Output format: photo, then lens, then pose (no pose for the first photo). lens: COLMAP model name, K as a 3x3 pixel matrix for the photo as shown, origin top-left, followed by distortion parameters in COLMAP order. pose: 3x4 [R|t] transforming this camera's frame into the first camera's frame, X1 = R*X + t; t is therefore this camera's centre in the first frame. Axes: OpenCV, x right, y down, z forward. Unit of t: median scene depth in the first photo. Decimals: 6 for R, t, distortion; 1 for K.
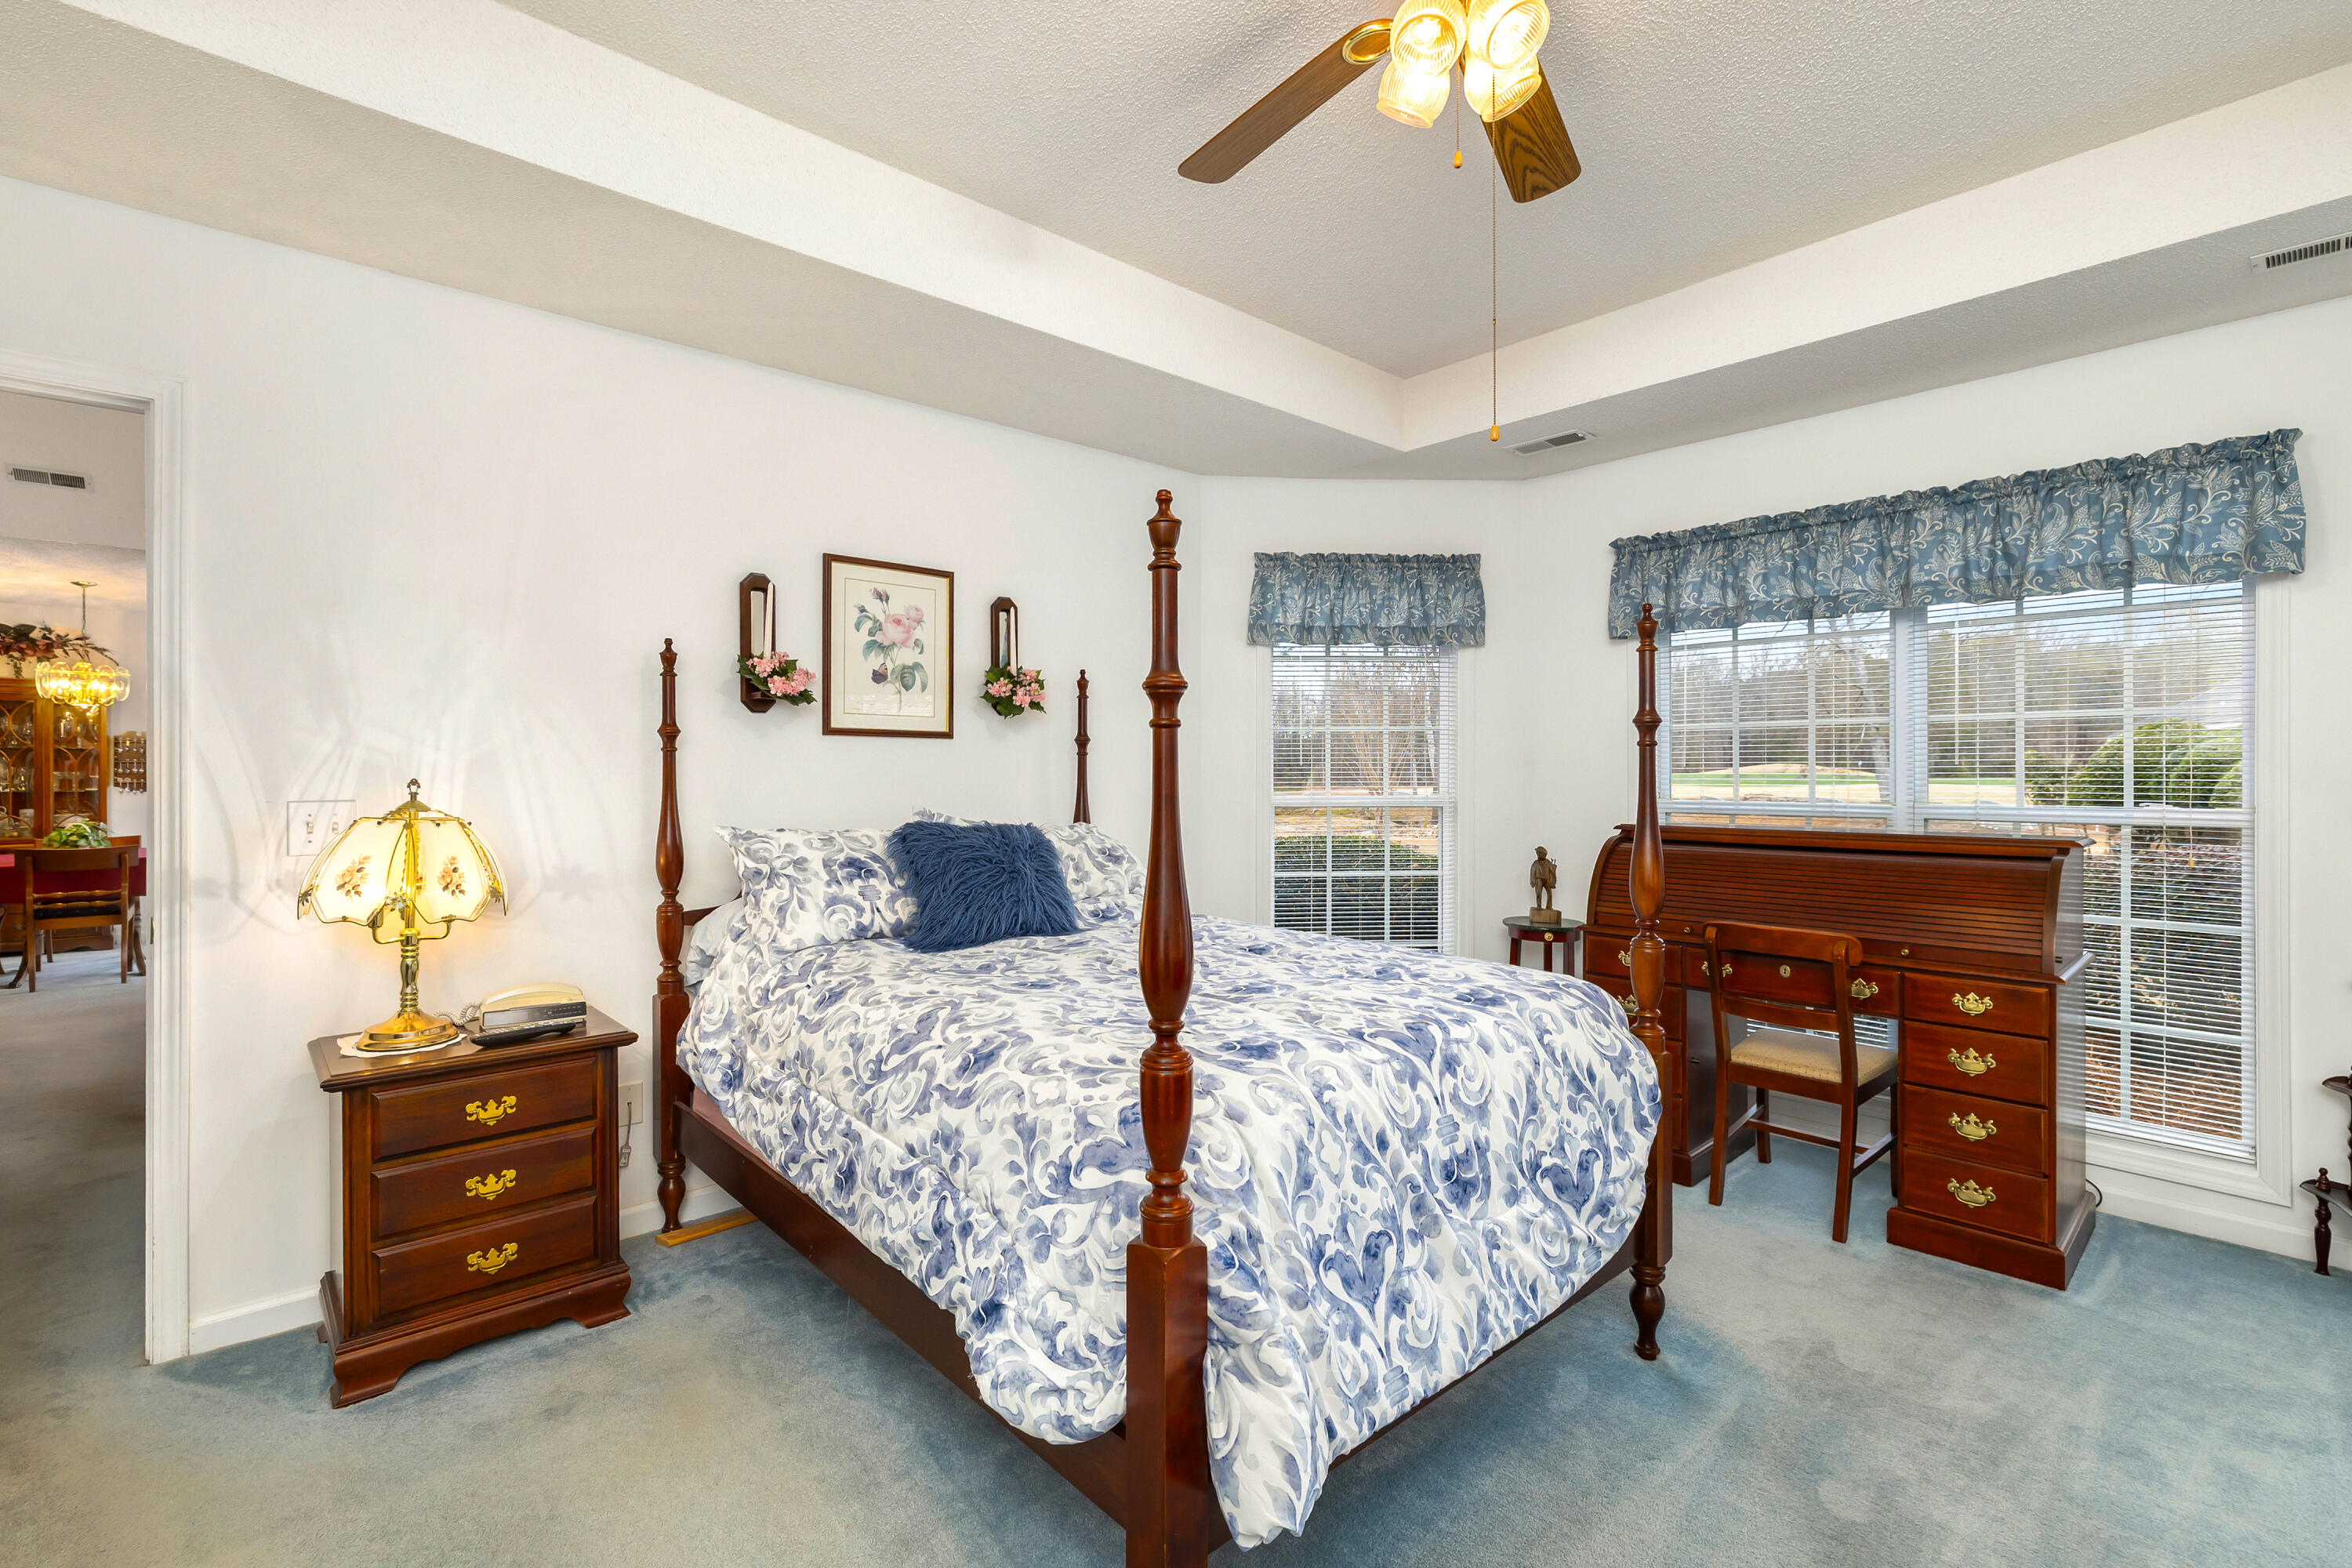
lens RADIAL K [[1053.7, 0, 1221.0], [0, 1053.7, 774.7], [0, 0, 1]] dist [-0.002182, -0.000696]
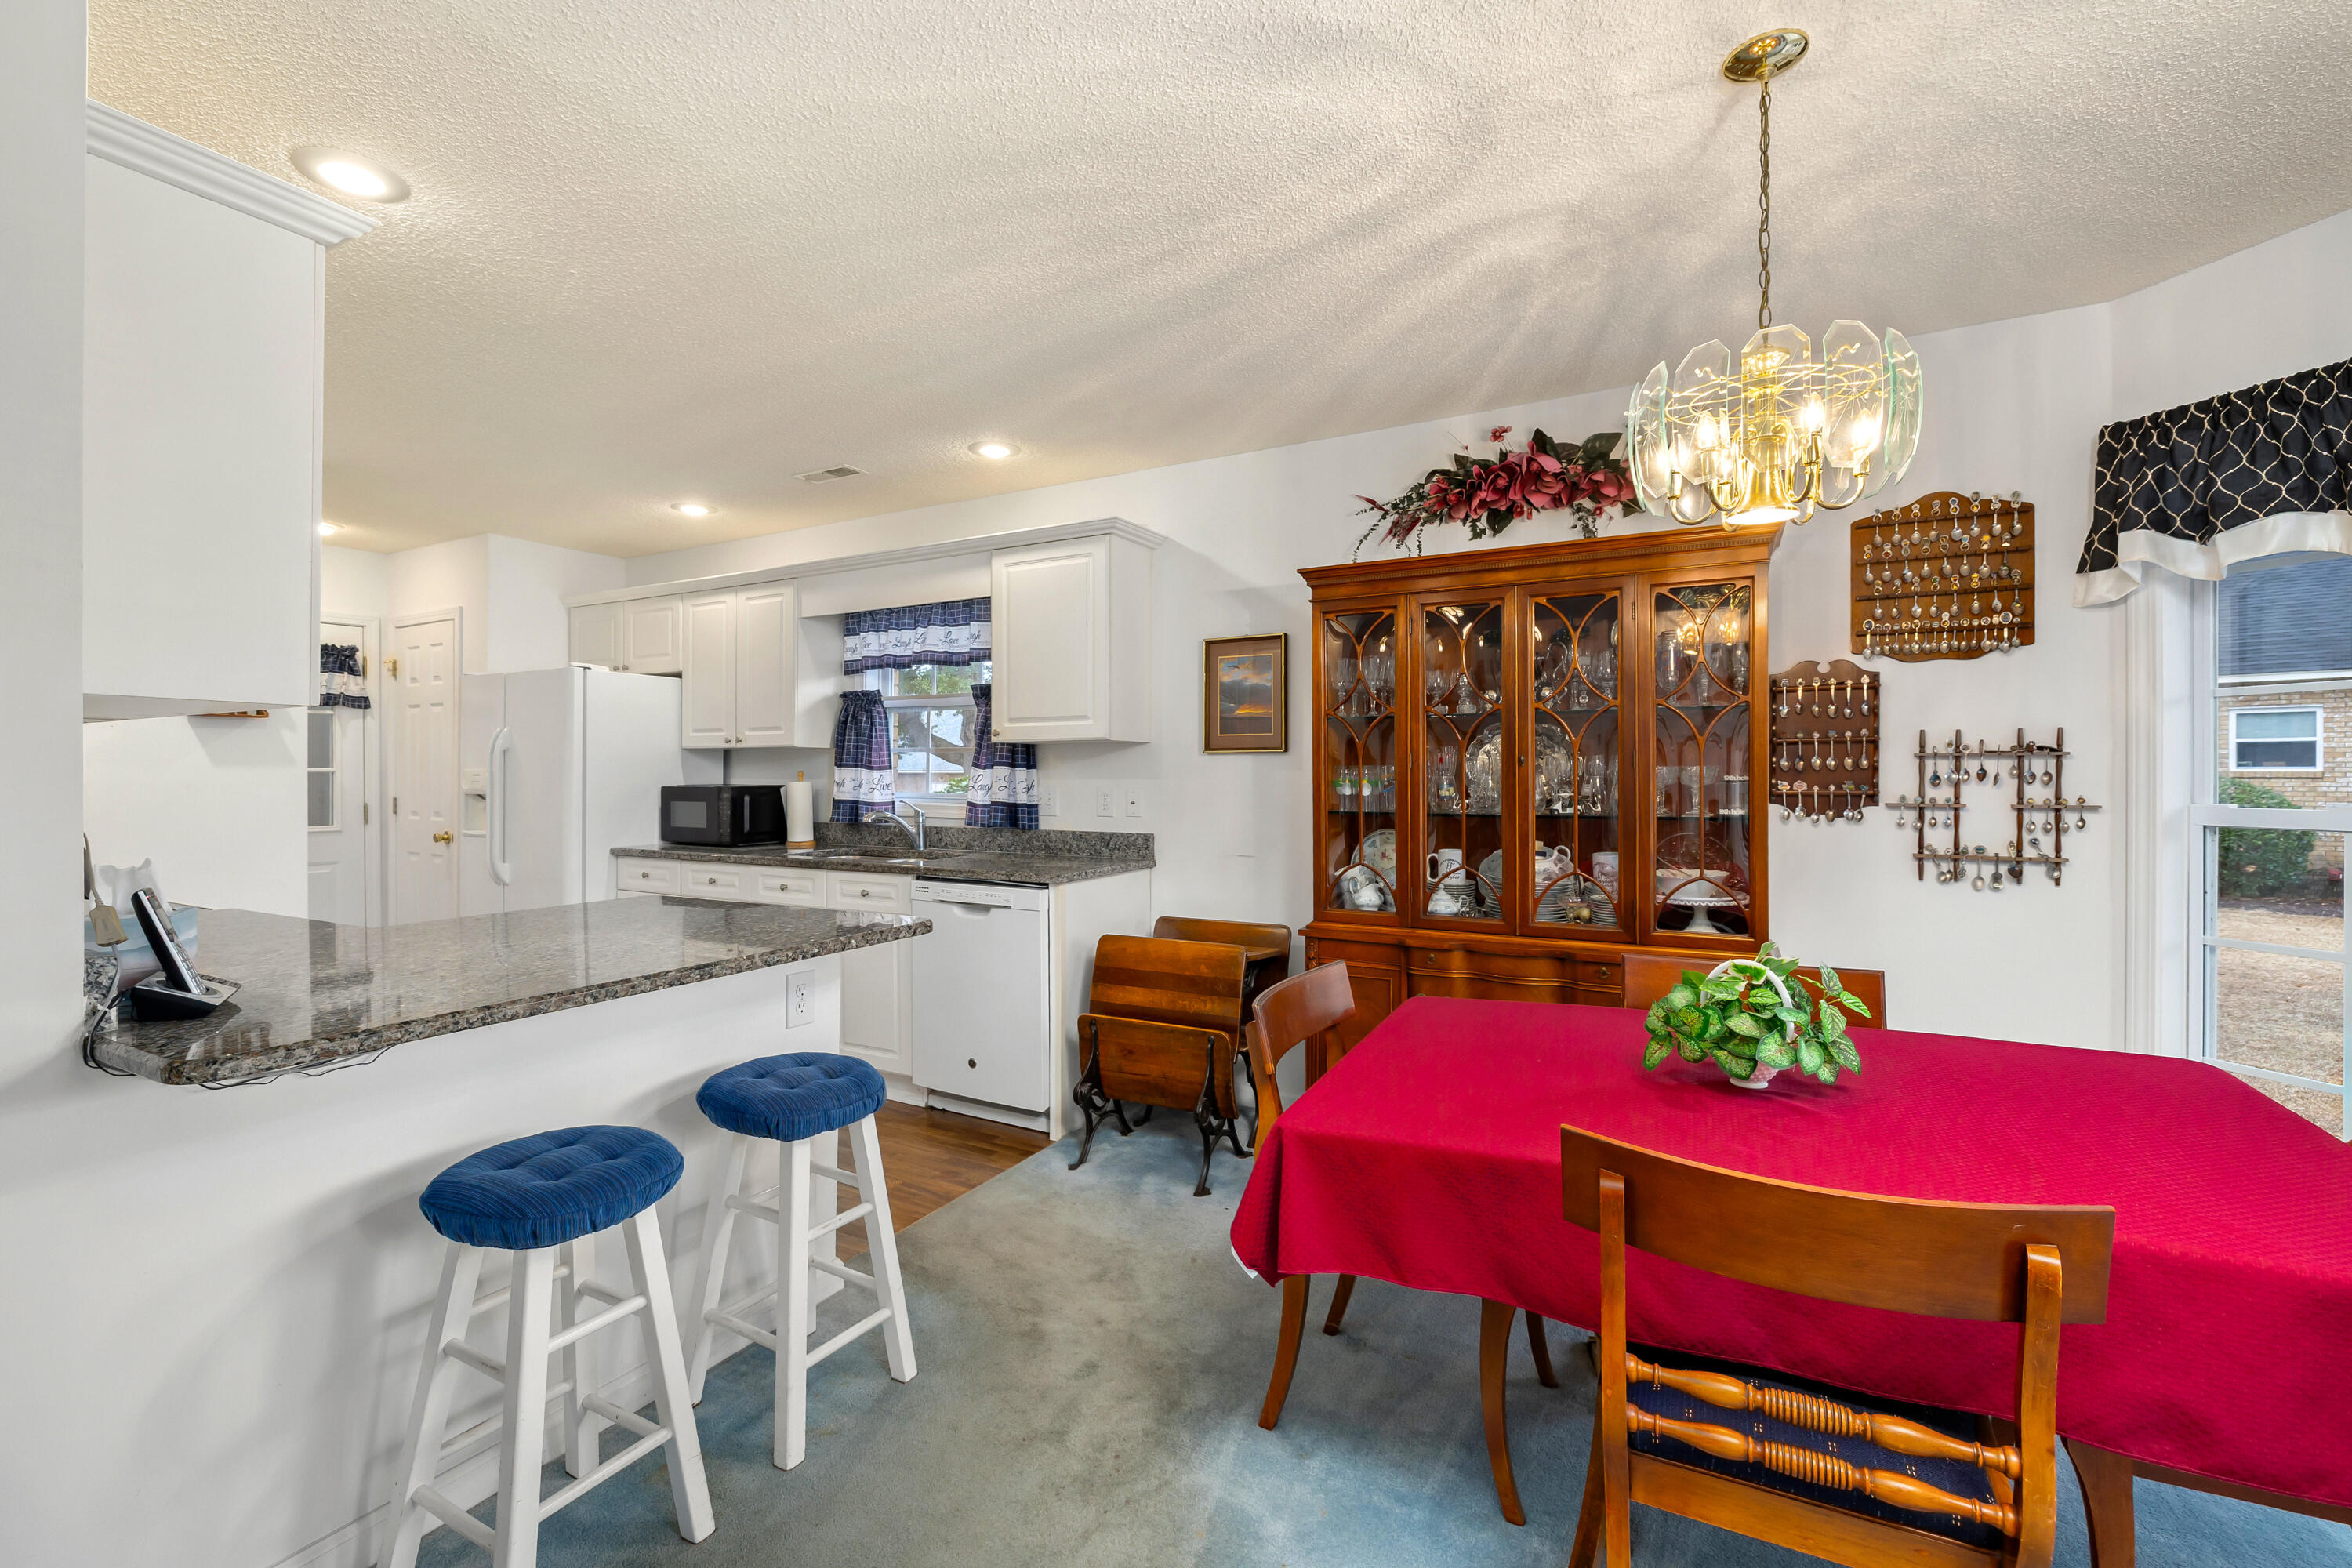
lens RADIAL K [[1038.7, 0, 1145.9], [0, 1038.7, 749.5], [0, 0, 1]] dist [0.000839, 0.000500]
pose [[0.295412, -0.022927, -0.955095, -0.783860], [0.000627, 0.999716, -0.023804, 0.000021], [0.955370, 0.006434, 0.295342, 0.690784]]
